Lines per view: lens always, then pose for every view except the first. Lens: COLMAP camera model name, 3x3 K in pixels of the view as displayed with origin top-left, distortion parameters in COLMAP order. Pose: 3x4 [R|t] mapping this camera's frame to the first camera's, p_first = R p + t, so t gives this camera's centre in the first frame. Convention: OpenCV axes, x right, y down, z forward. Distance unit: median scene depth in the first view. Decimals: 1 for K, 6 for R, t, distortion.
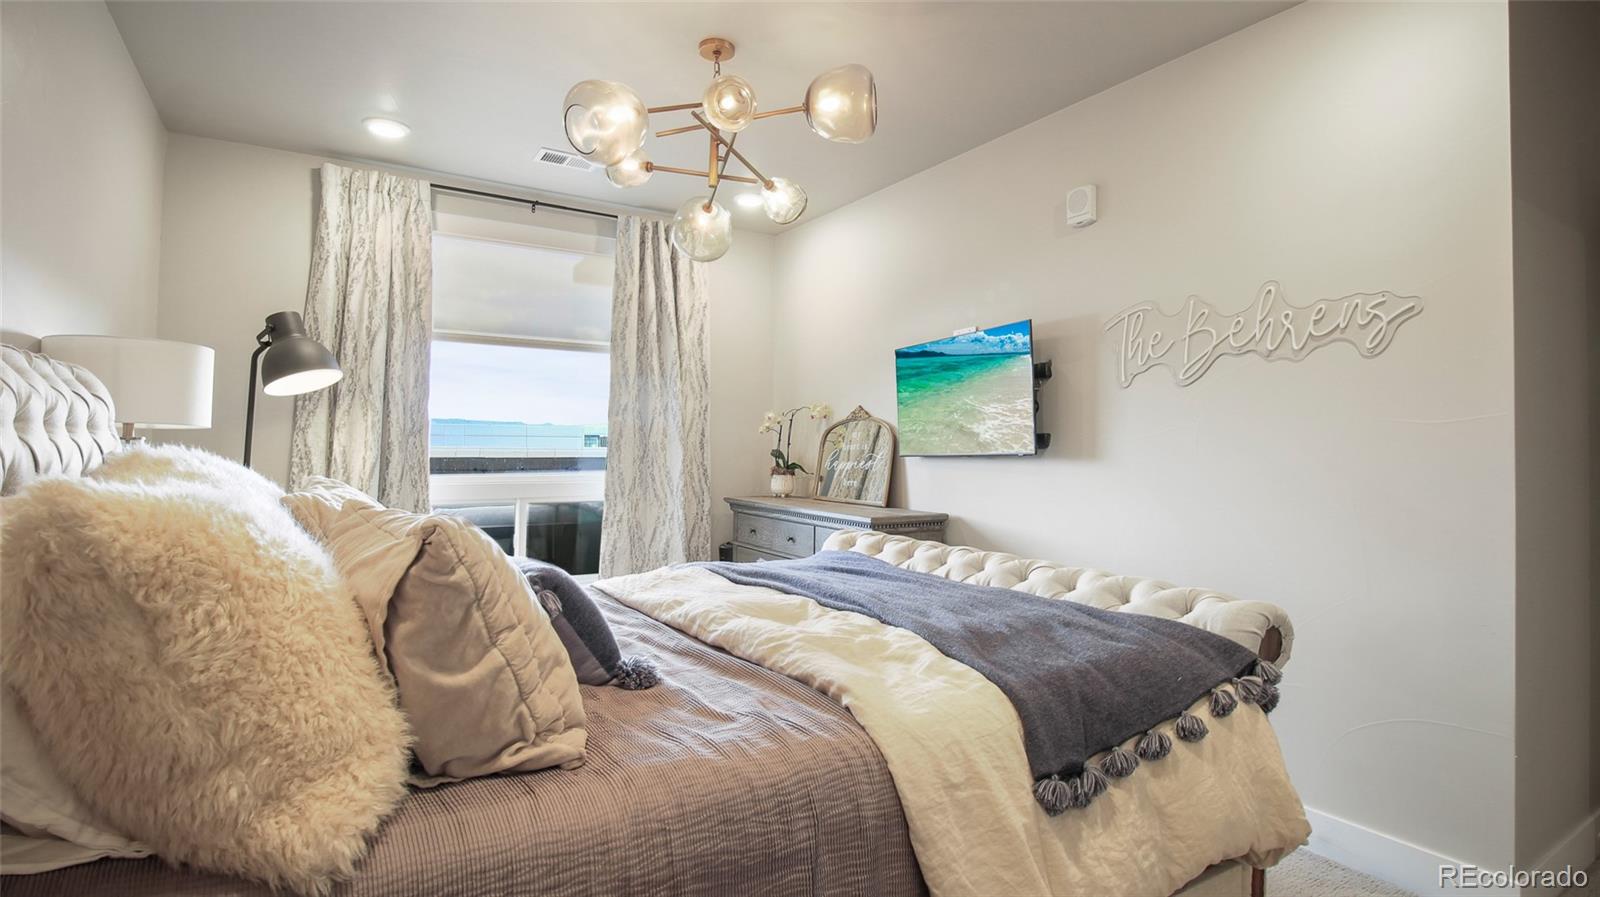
lens RADIAL K [[786.7, 0, 792.6], [0, 786.7, 443.1], [0, 0, 1]] dist [-0.010136, -0.005467]
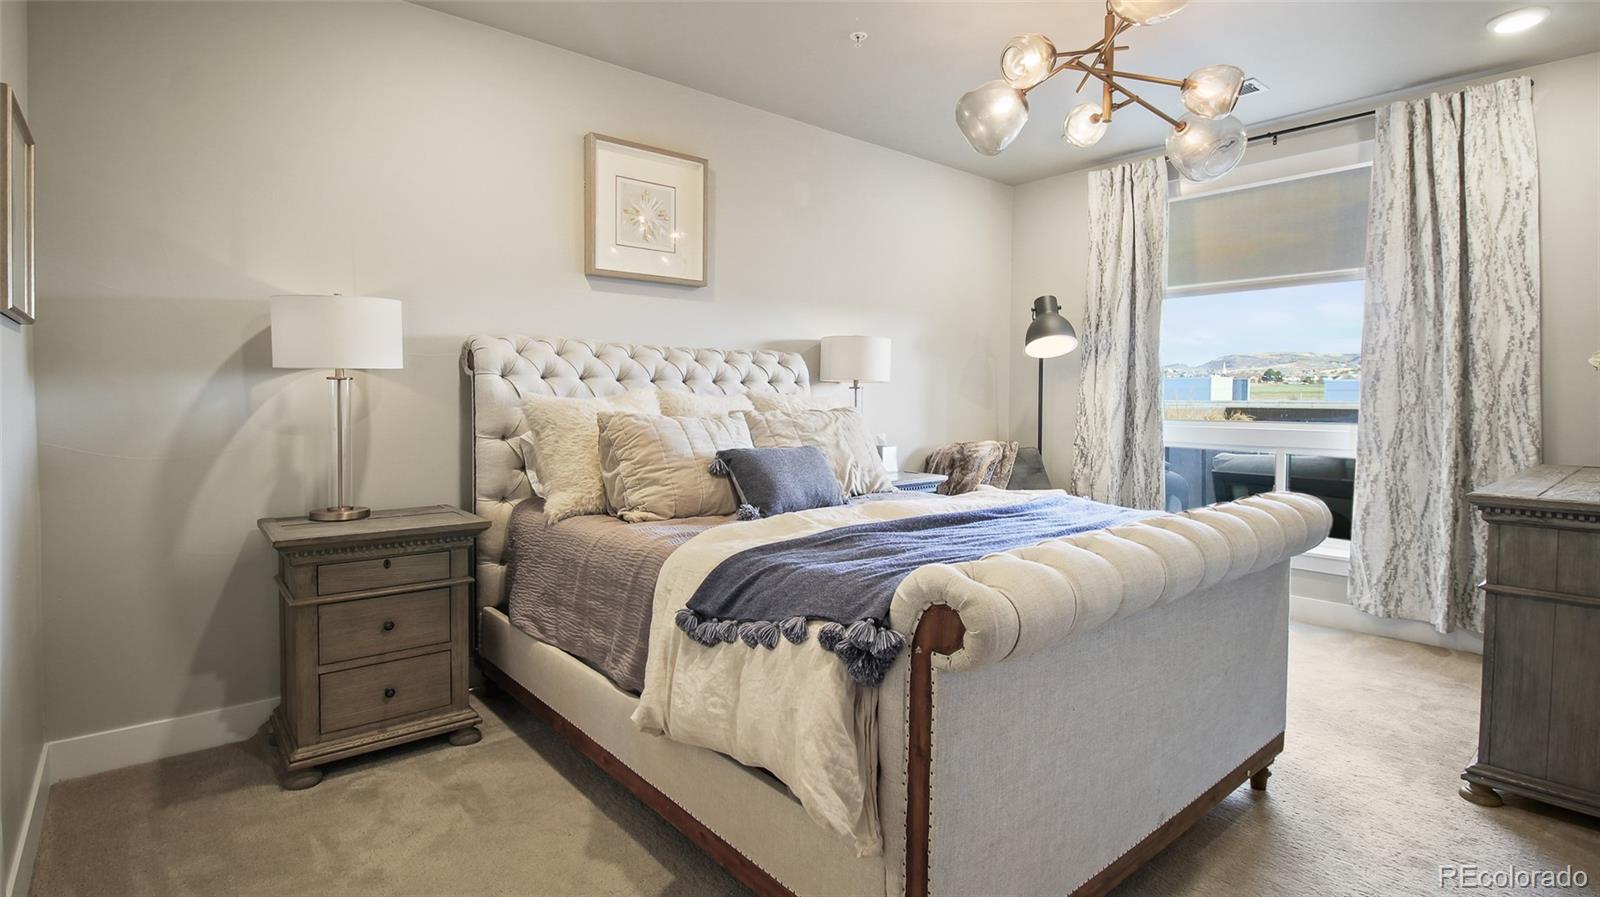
lens RADIAL K [[786.7, 0, 810.1], [0, 786.7, 419.7], [0, 0, 1]] dist [-0.010136, -0.005467]
pose [[0.158664, 0.018579, -0.987158, 0.486618], [0.003892, 0.999803, 0.019443, 0.015763], [0.987325, -0.006927, 0.158561, 0.277184]]
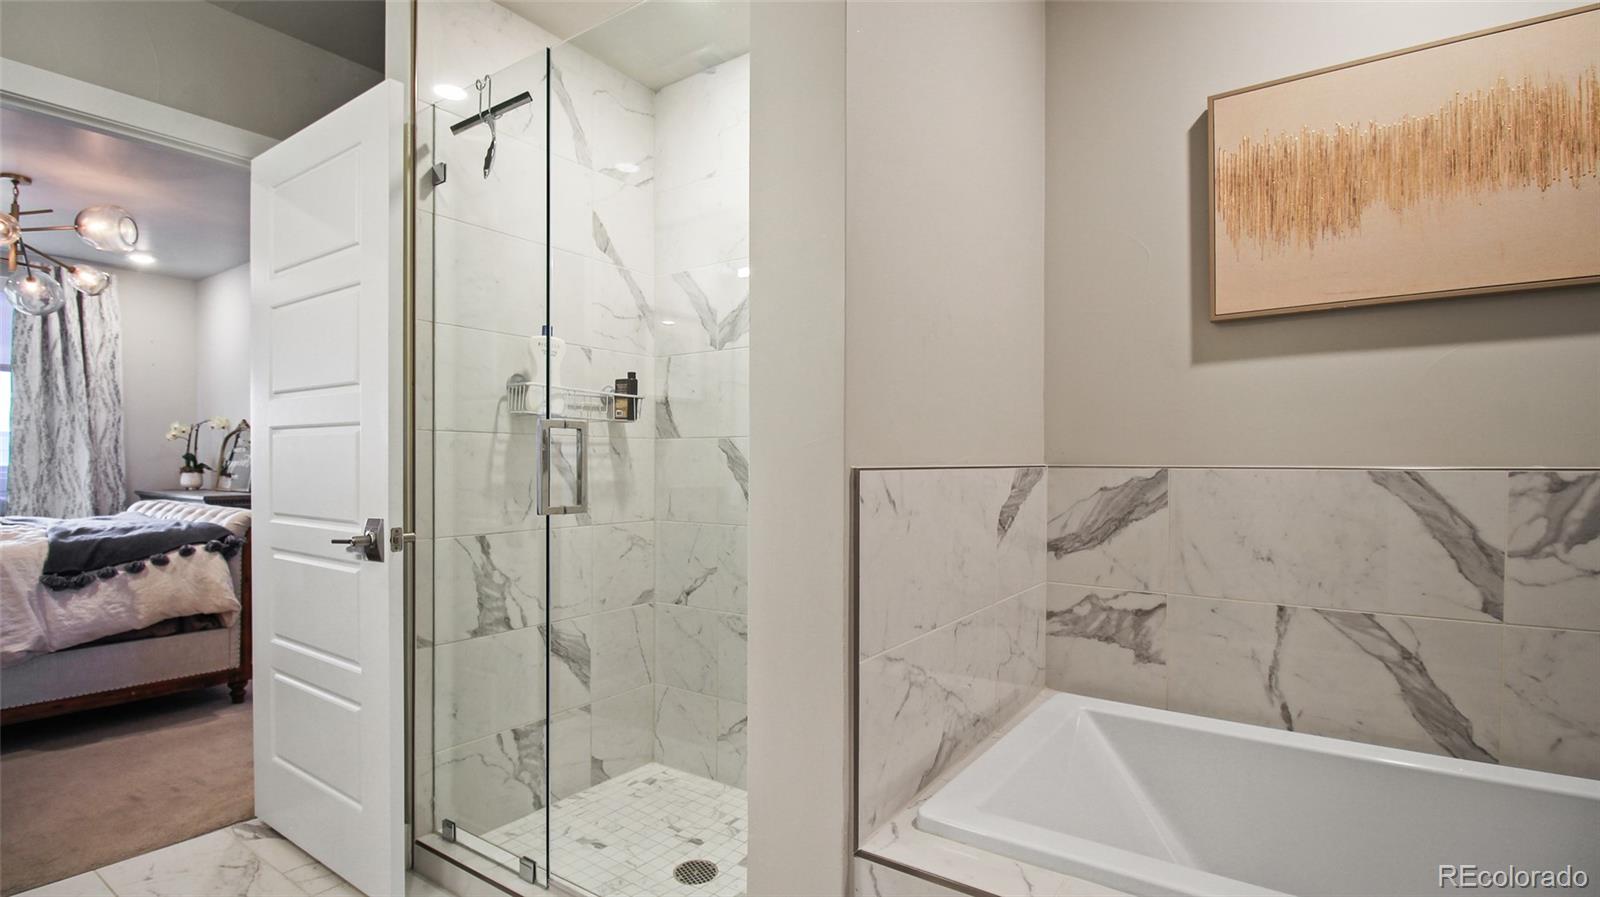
lens RADIAL K [[786.7, 0, 805.7], [0, 786.7, 483.3], [0, 0, 1]] dist [-0.010136, -0.005467]
pose [[0.921505, -0.011870, 0.388186, 0.428218], [0.001236, 0.999617, 0.027633, 0.024450], [-0.388366, -0.024984, 0.921167, -0.576428]]
